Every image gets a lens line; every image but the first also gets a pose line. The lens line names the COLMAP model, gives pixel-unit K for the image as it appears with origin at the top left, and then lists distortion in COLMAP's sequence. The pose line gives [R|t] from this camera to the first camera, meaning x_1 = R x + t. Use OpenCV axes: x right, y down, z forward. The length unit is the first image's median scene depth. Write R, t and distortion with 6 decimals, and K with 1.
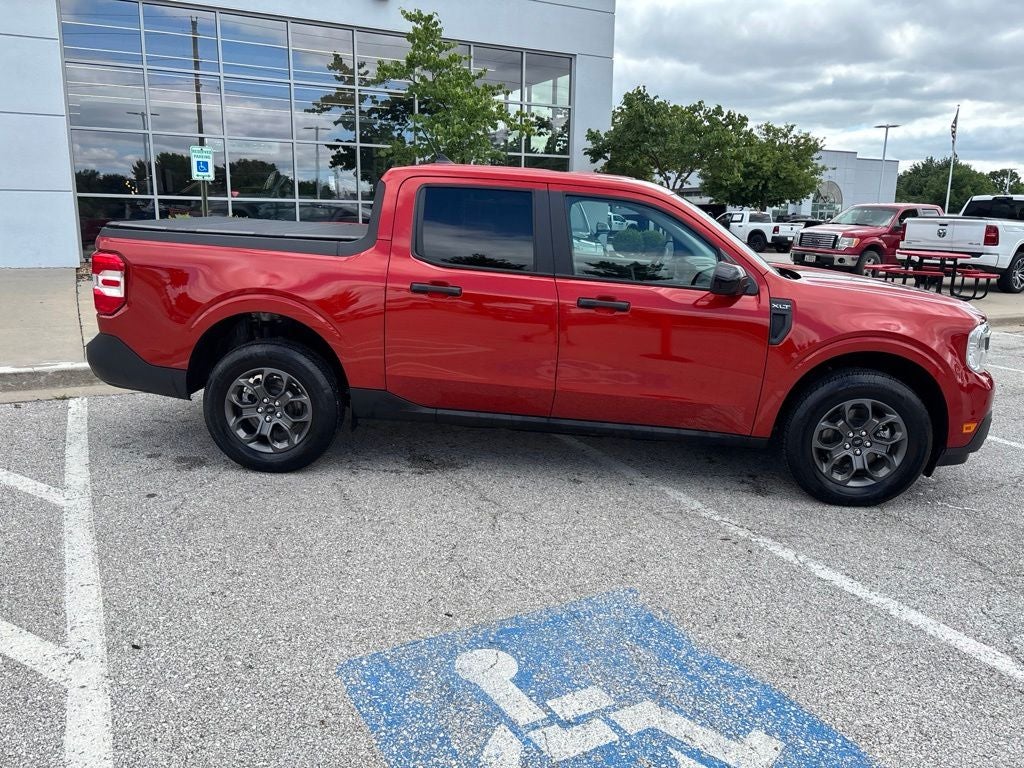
lens RADIAL K [[775.8, 0, 507.8], [0, 775.8, 377.5], [0, 0, 1]] dist [0.048477, -0.057038]
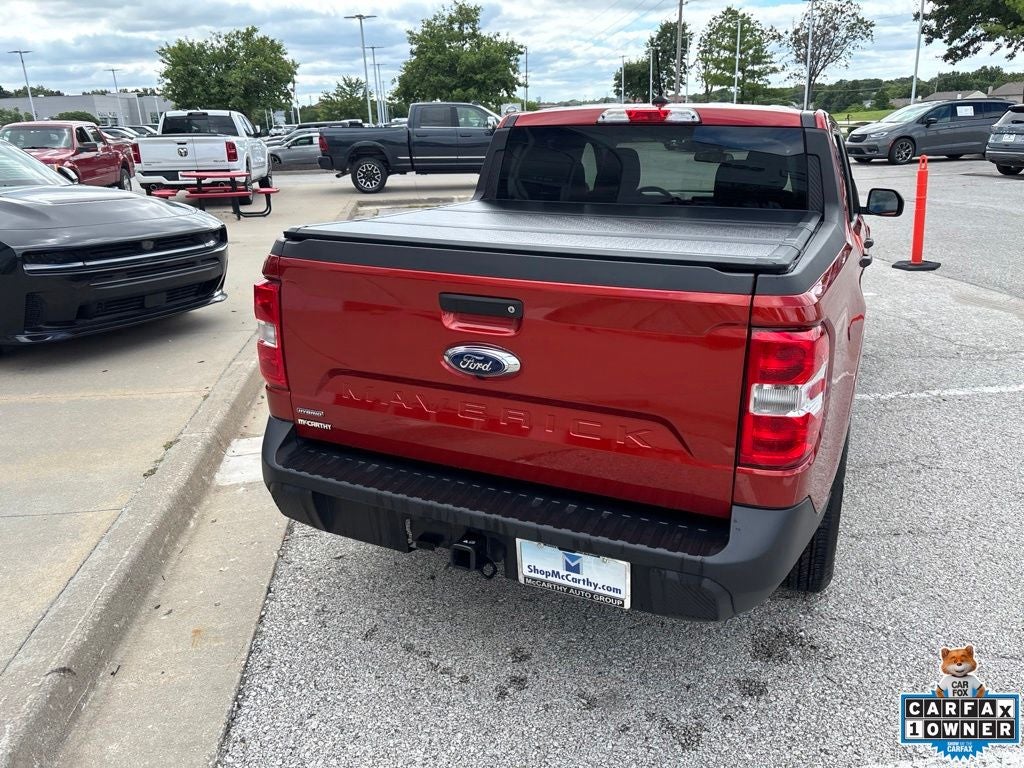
lens RADIAL K [[775.8, 0, 508.8], [0, 775.8, 383.8], [0, 0, 1]] dist [0.048477, -0.057038]
pose [[0.349419, -0.328534, 0.877480, -0.967797], [0.225464, 0.938476, 0.261590, -0.283014], [-0.909435, 0.106435, 0.401994, 0.982773]]
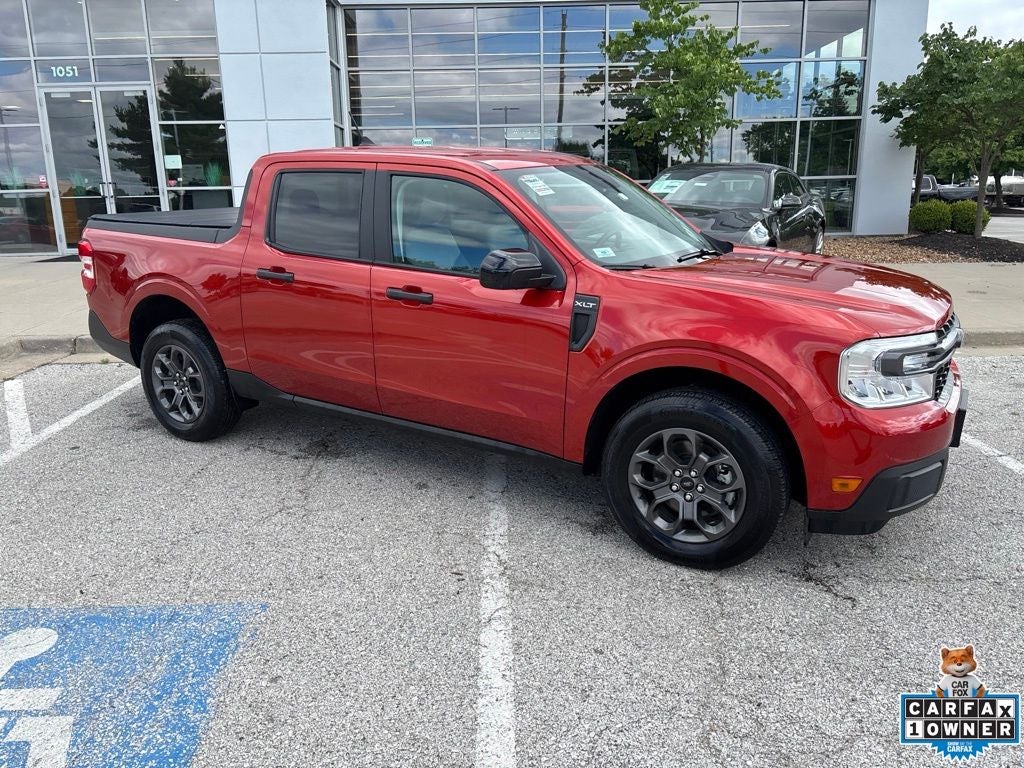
lens RADIAL K [[775.8, 0, 507.8], [0, 775.8, 387.7], [0, 0, 1]] dist [0.048477, -0.057038]
pose [[0.887347, 0.079524, -0.454194, 0.612773], [-0.062480, 0.996668, 0.052440, -0.039885], [0.456850, -0.018154, 0.889358, 0.233319]]
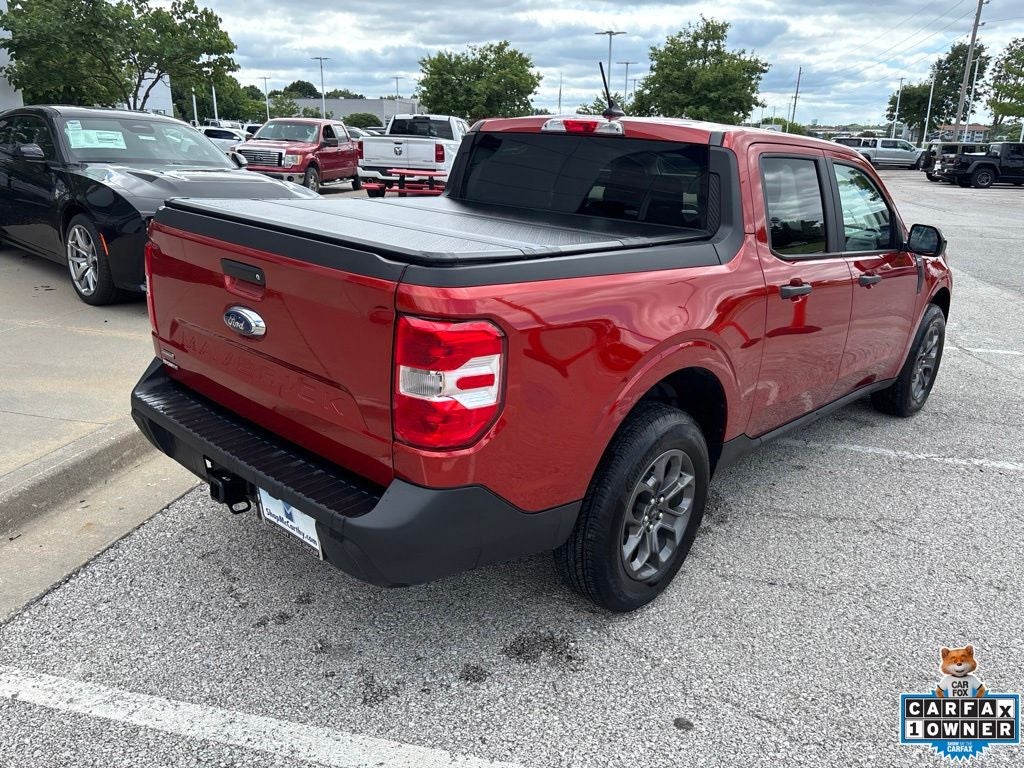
lens RADIAL K [[775.8, 0, 507.0], [0, 775.8, 379.6], [0, 0, 1]] dist [0.048477, -0.057038]
pose [[0.628669, -0.237213, 0.740611, -0.846465], [0.147064, 0.971423, 0.186304, -0.207641], [-0.763641, -0.008206, 0.645589, 0.683524]]
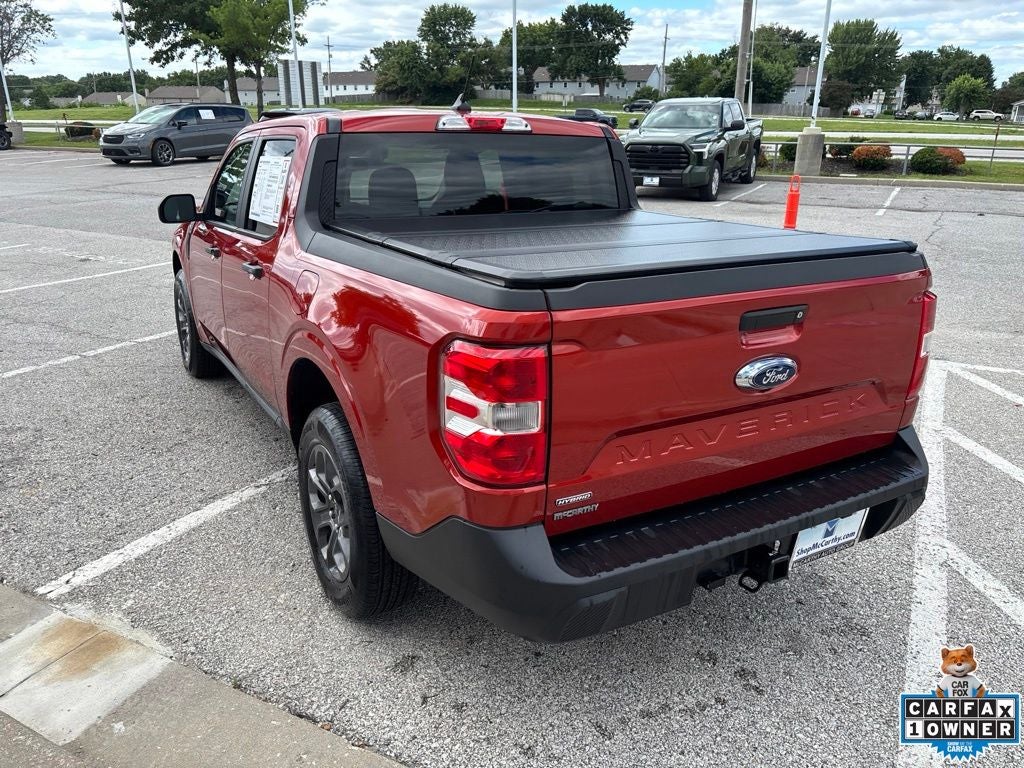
lens RADIAL K [[775.8, 0, 509.9], [0, 775.8, 393.0], [0, 0, 1]] dist [0.048477, -0.057038]
pose [[-0.552530, -0.306204, 0.775209, -0.833804], [0.154397, 0.876375, 0.456210, -0.412336], [-0.819068, 0.371760, -0.436947, 1.552236]]
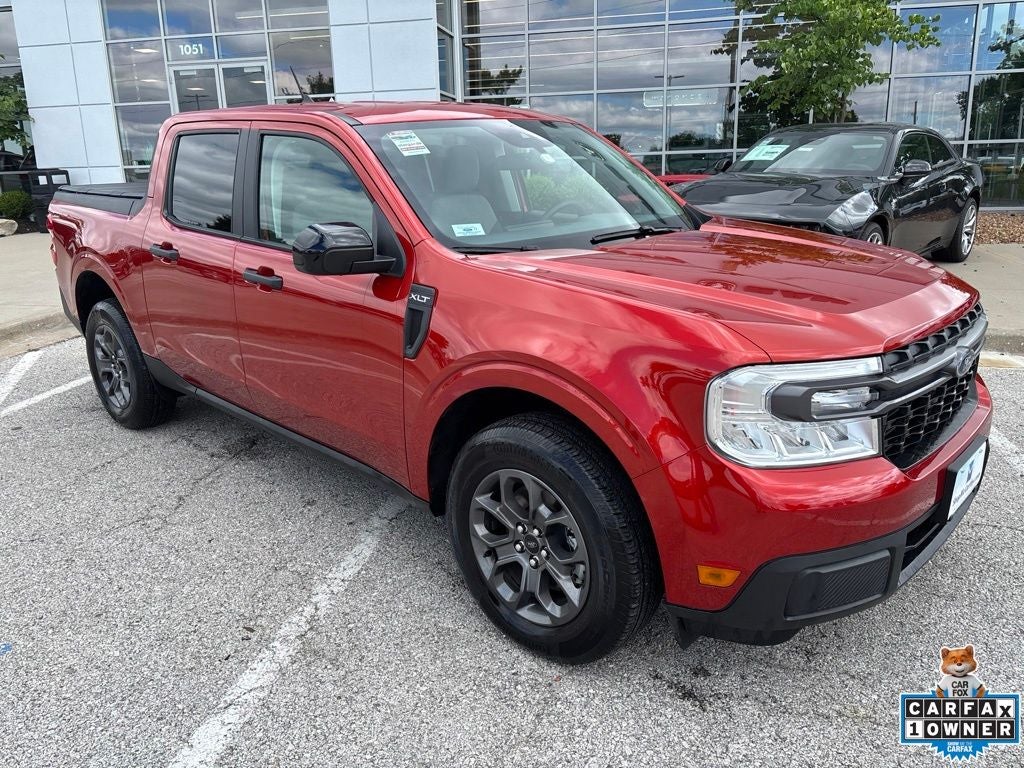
lens RADIAL K [[775.8, 0, 510.7], [0, 775.8, 383.5], [0, 0, 1]] dist [0.048477, -0.057038]
pose [[0.767741, 0.132269, -0.626960, 0.753128], [-0.093292, 0.991110, 0.094853, -0.083784], [0.633933, -0.014332, 0.773255, 0.537608]]
